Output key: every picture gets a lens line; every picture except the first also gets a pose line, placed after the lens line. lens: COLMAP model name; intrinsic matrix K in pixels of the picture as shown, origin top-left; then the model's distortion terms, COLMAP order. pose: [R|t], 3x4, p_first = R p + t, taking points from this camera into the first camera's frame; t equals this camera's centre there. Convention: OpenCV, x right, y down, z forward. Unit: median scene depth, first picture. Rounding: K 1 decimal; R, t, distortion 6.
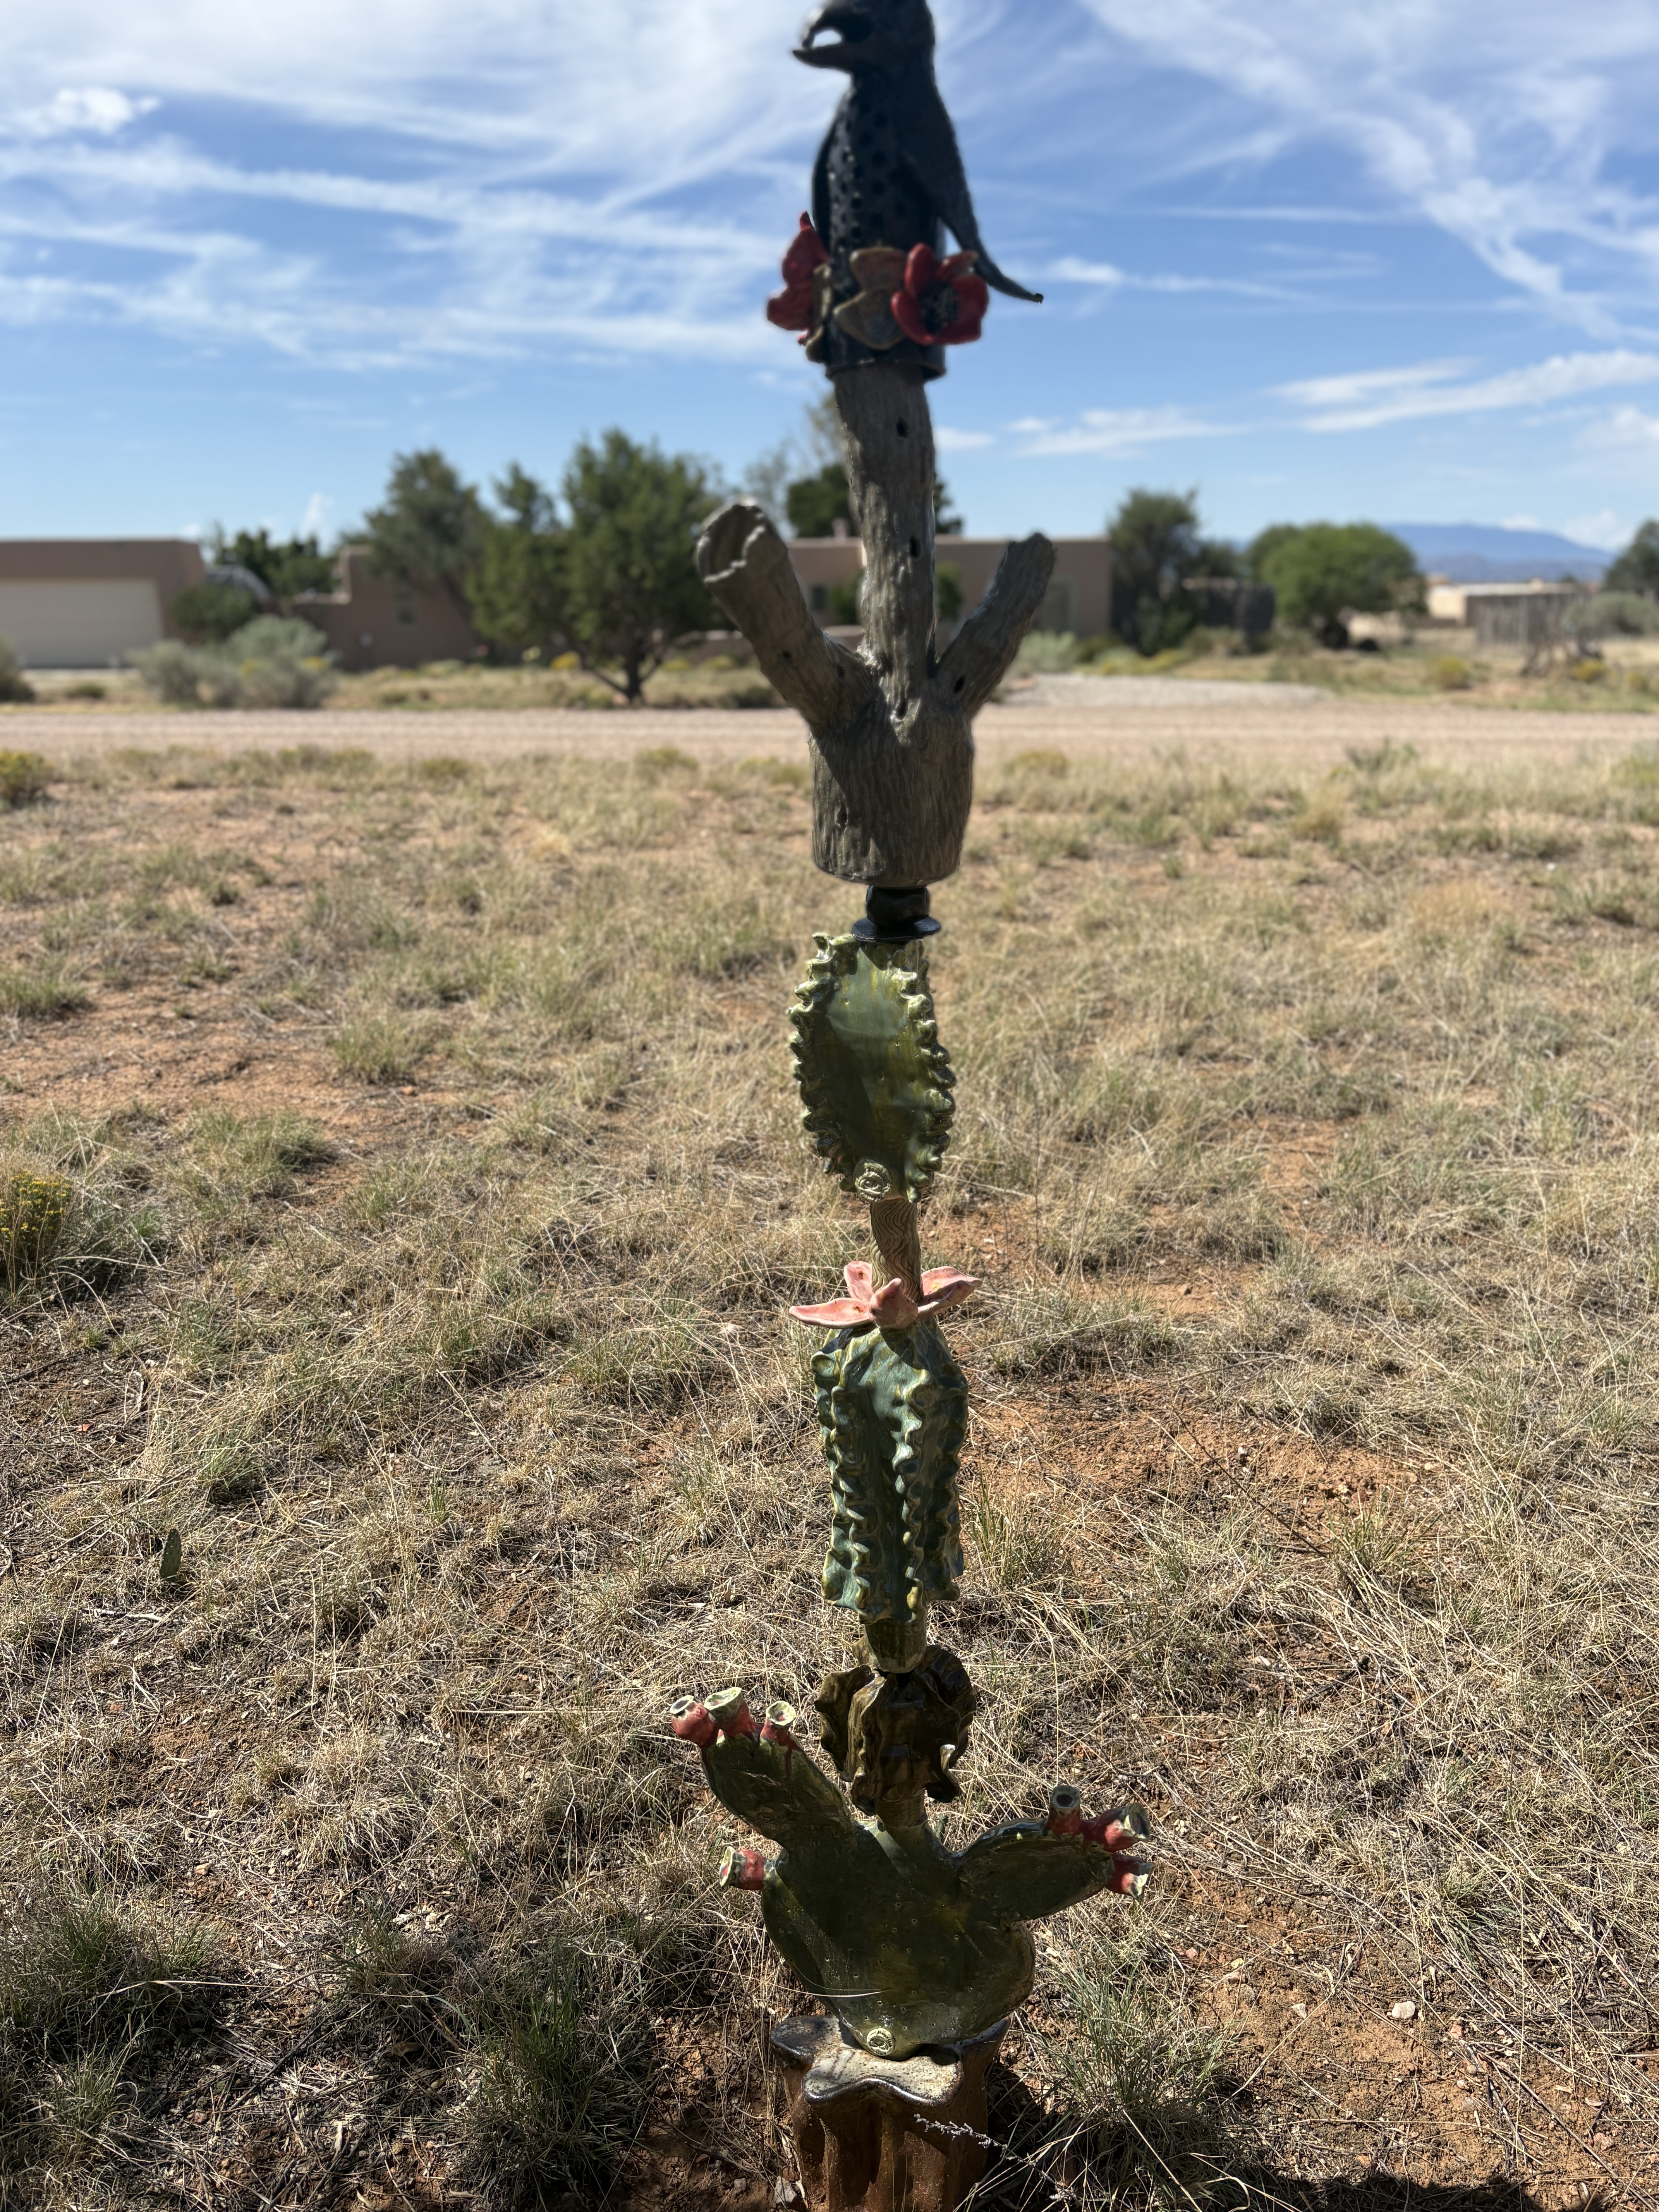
lens RADIAL K [[1719.5, 0, 826.6], [0, 1719.5, 1104.5], [0, 0, 1]] dist [0.009364, 0.000808]
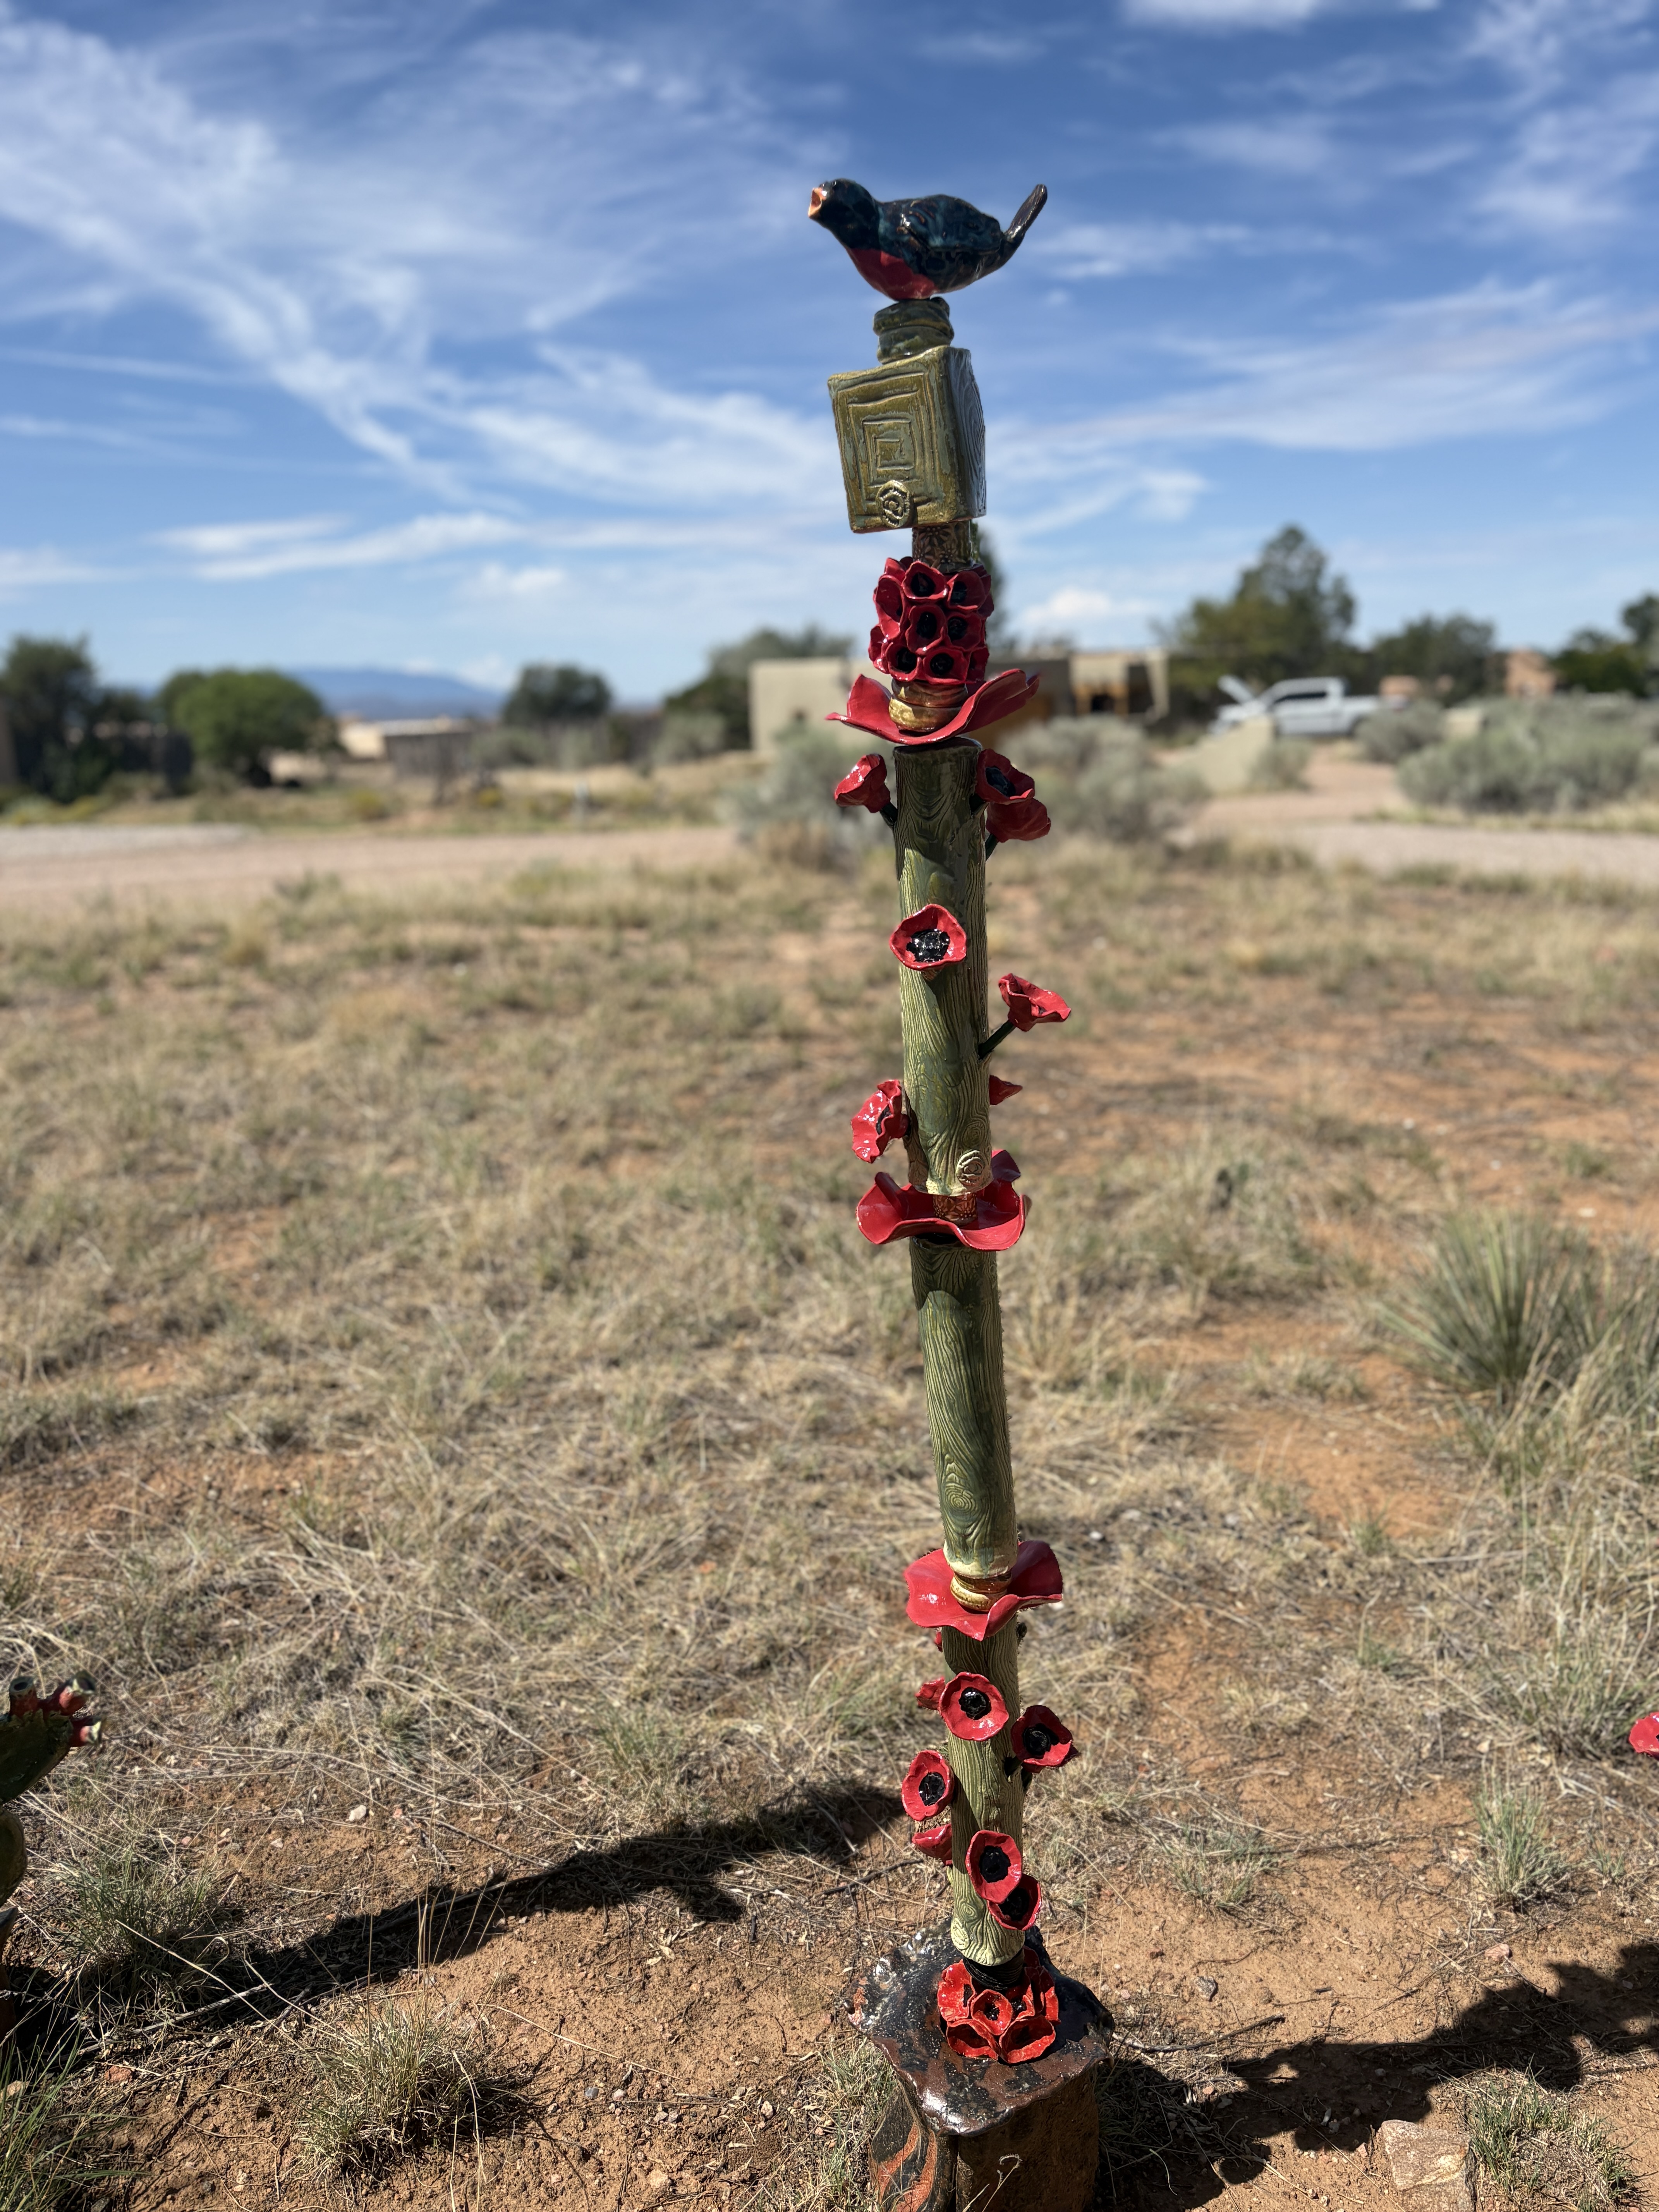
lens RADIAL K [[1719.5, 0, 830.8], [0, 1719.5, 1114.3], [0, 0, 1]] dist [0.009364, 0.000808]
pose [[0.831532, -0.147686, 0.535484, 0.003357], [0.185254, 0.982549, -0.016689, 0.026468], [-0.523675, 0.113078, 0.844380, -0.099404]]
